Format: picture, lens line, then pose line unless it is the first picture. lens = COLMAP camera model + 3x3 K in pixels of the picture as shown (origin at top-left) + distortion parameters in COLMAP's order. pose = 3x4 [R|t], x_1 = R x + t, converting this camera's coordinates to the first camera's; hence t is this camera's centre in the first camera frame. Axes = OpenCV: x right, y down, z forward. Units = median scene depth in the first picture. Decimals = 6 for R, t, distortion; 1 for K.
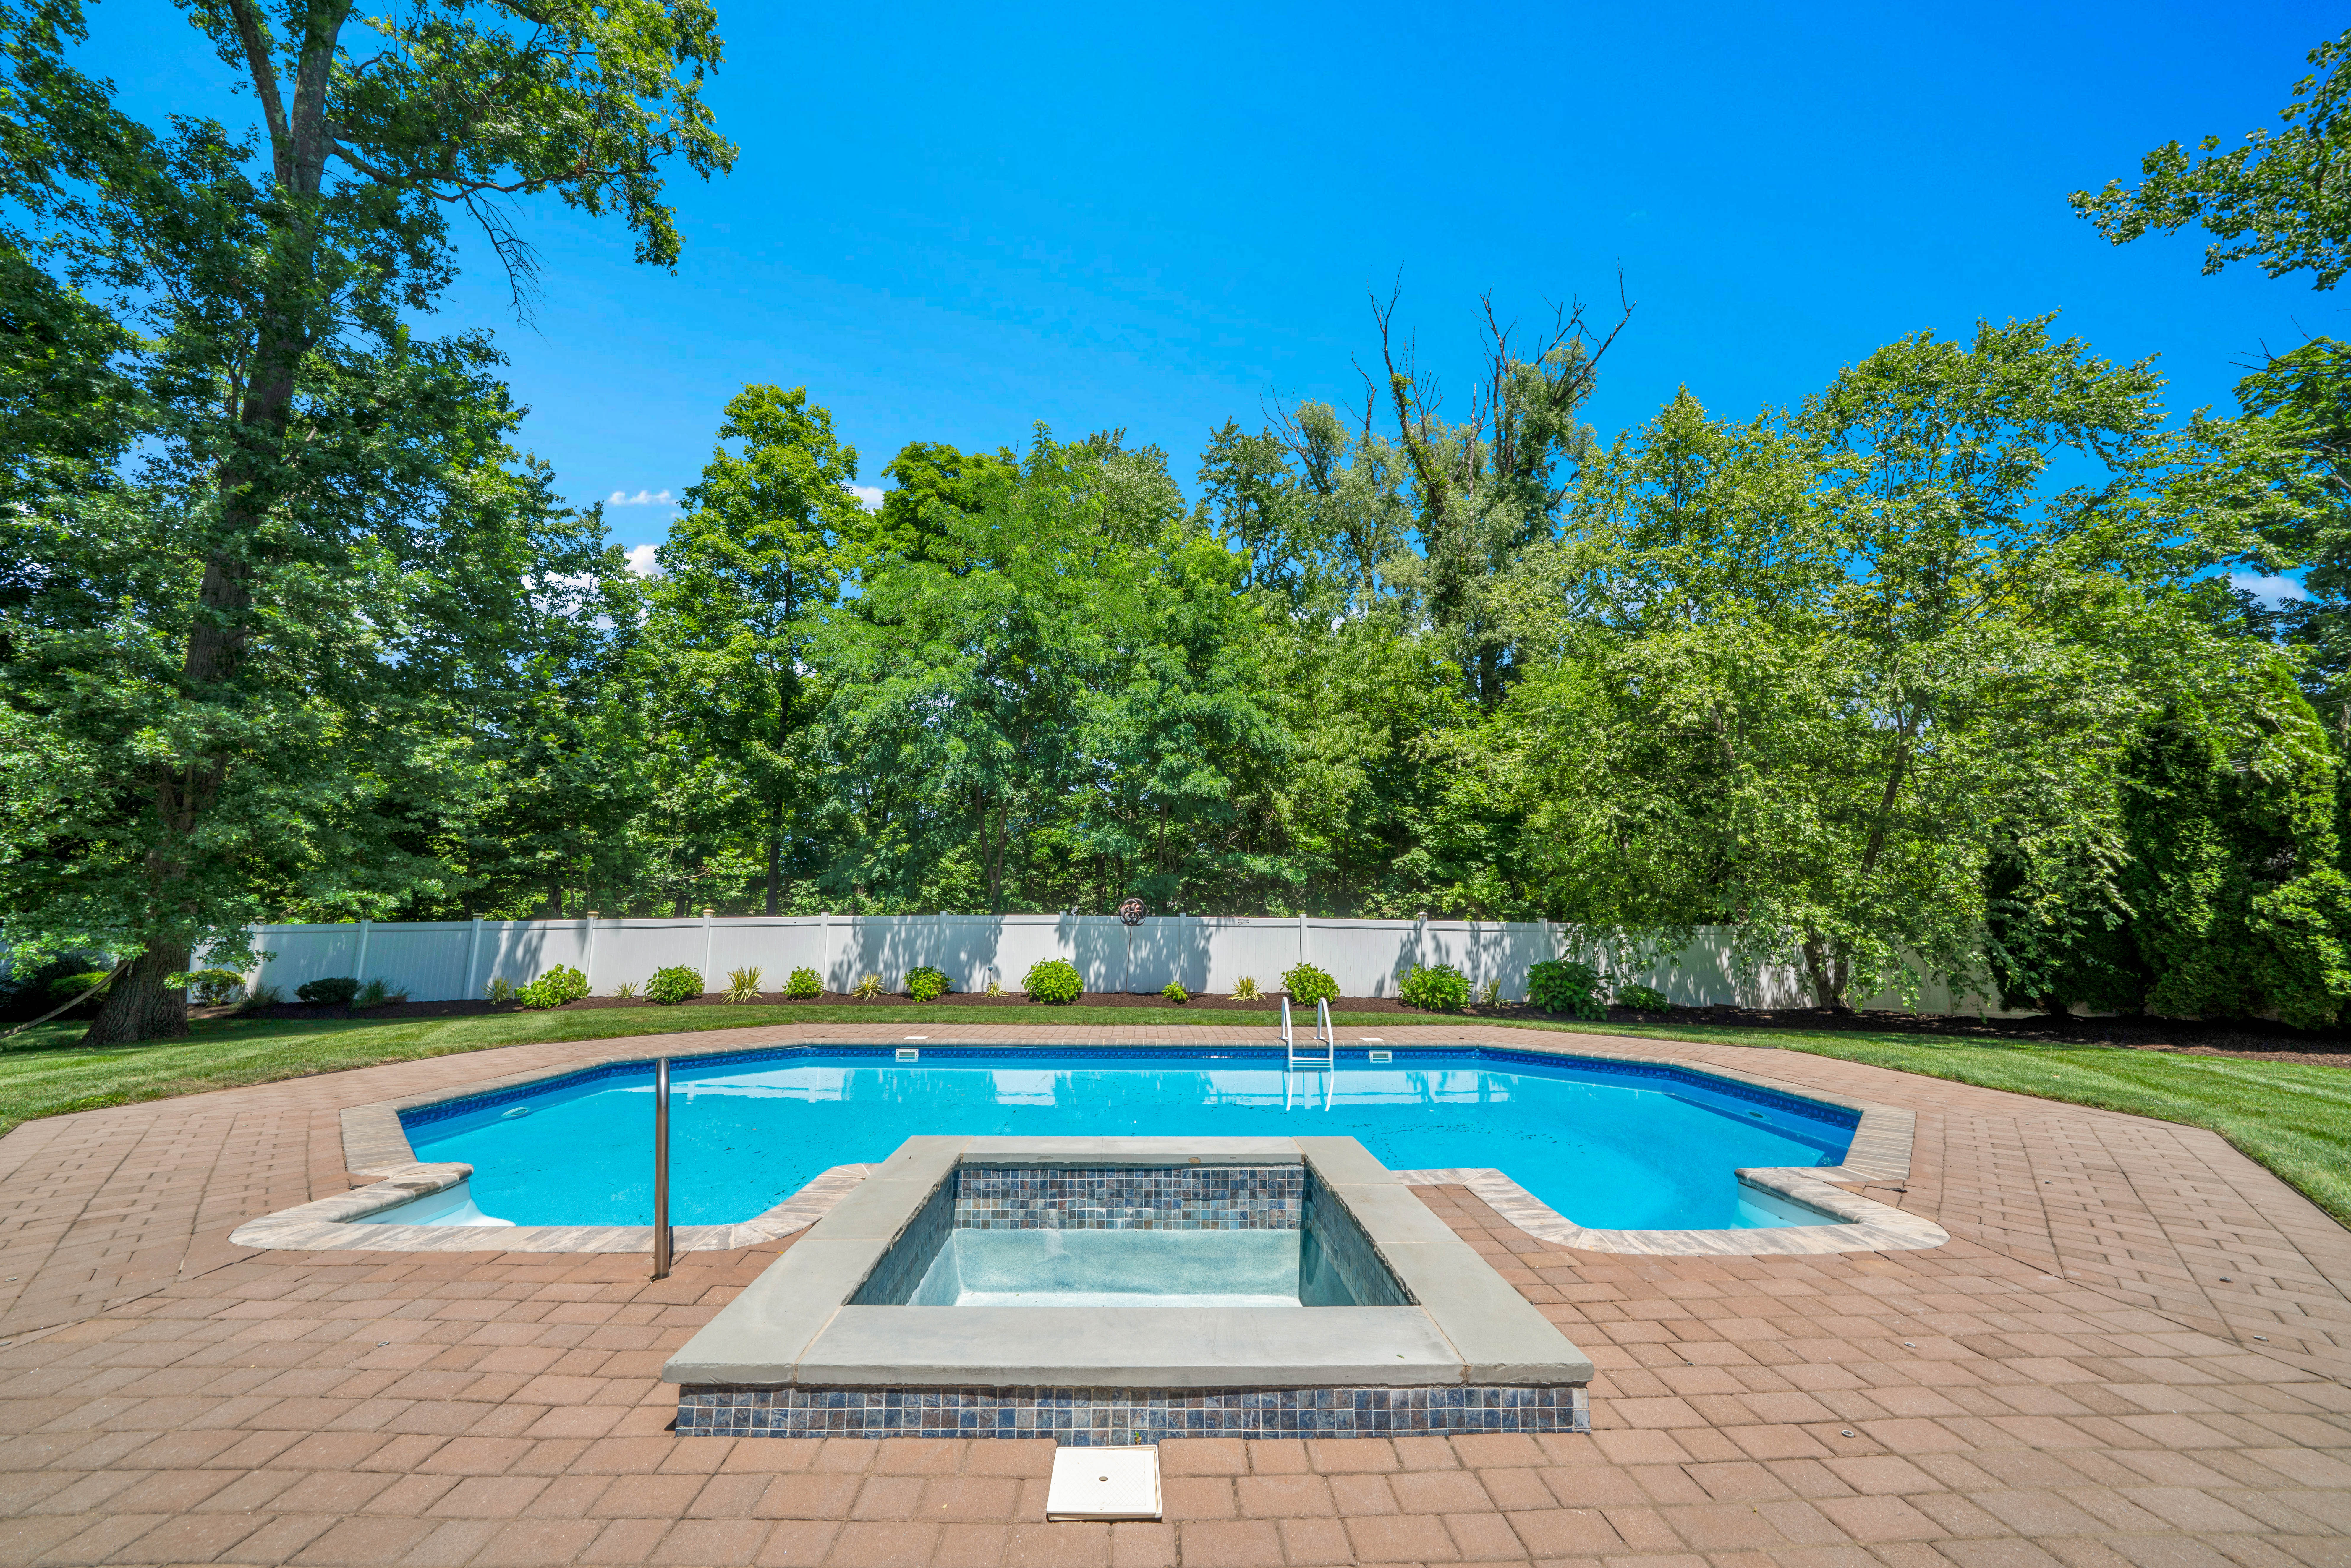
lens RADIAL K [[861.5, 0, 1167.3], [0, 861.5, 748.8], [0, 0, 1]] dist [-0.014577, -0.000024]
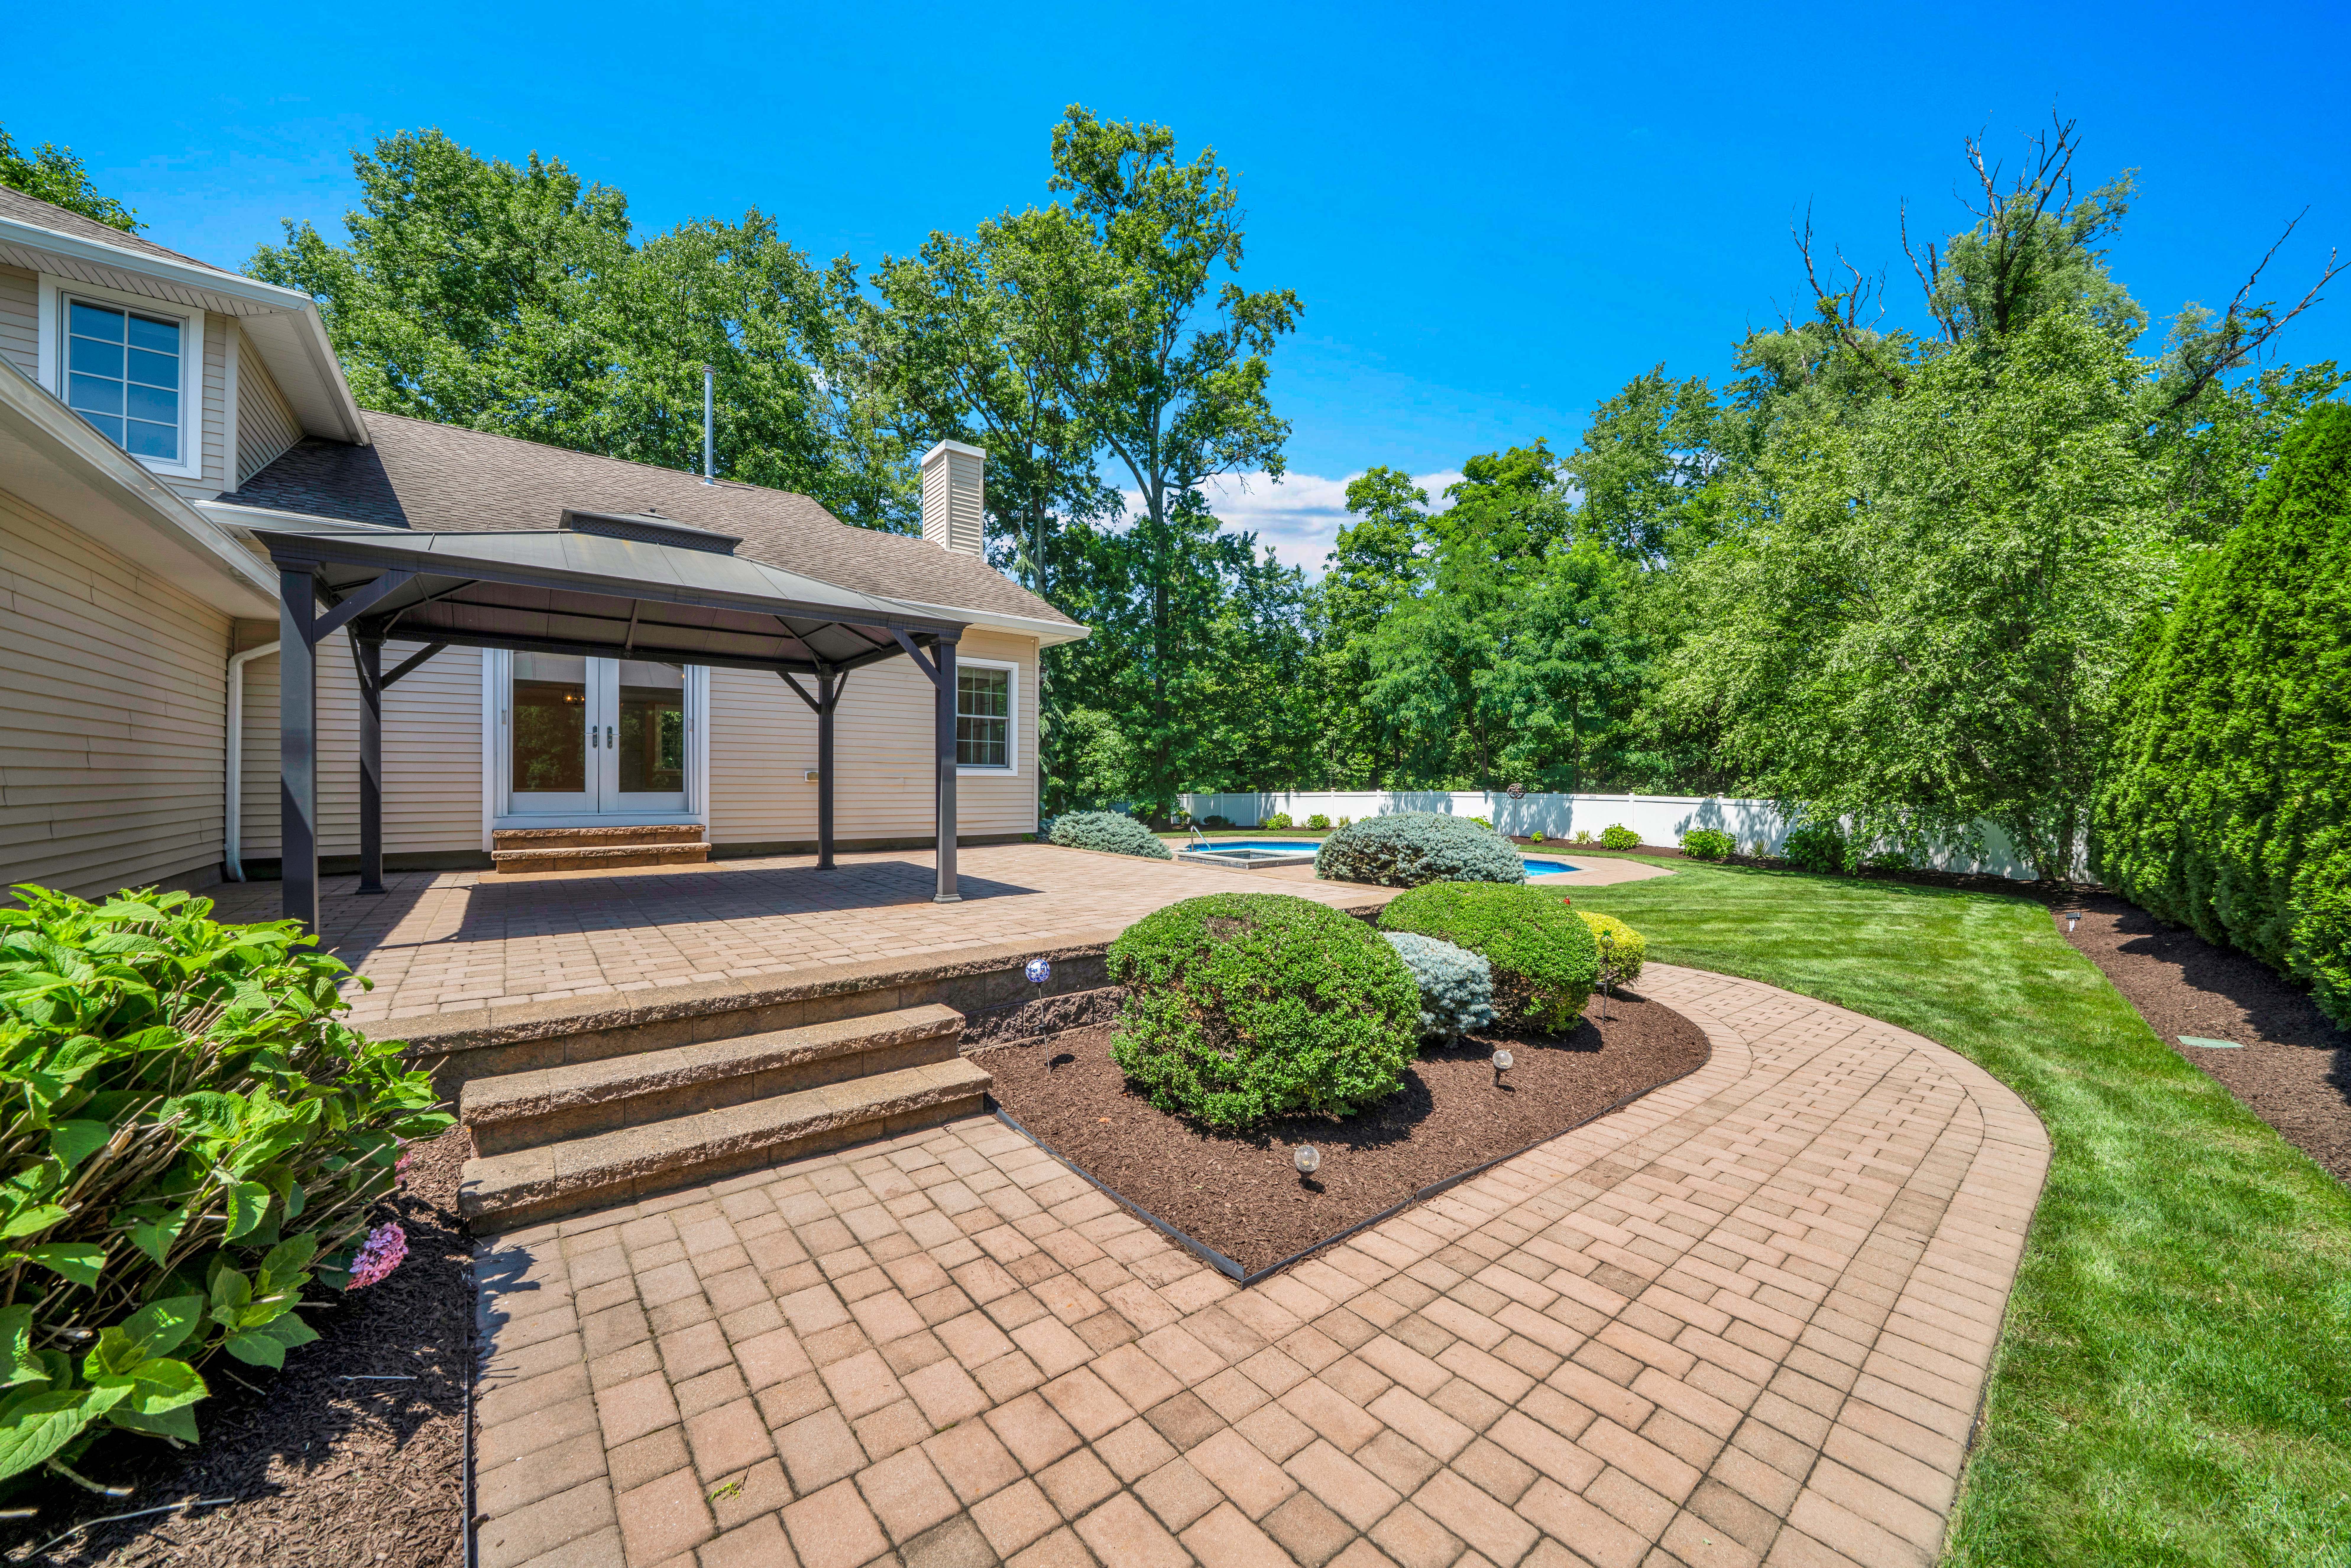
lens RADIAL K [[862.2, 0, 1176.9], [0, 862.2, 777.1], [0, 0, 1]] dist [-0.014454, 0.000168]
pose [[0.619915, -0.005808, -0.784648, 0.894108], [0.160251, 0.979834, 0.119354, -0.155767], [0.768131, -0.199730, 0.608344, -0.588090]]
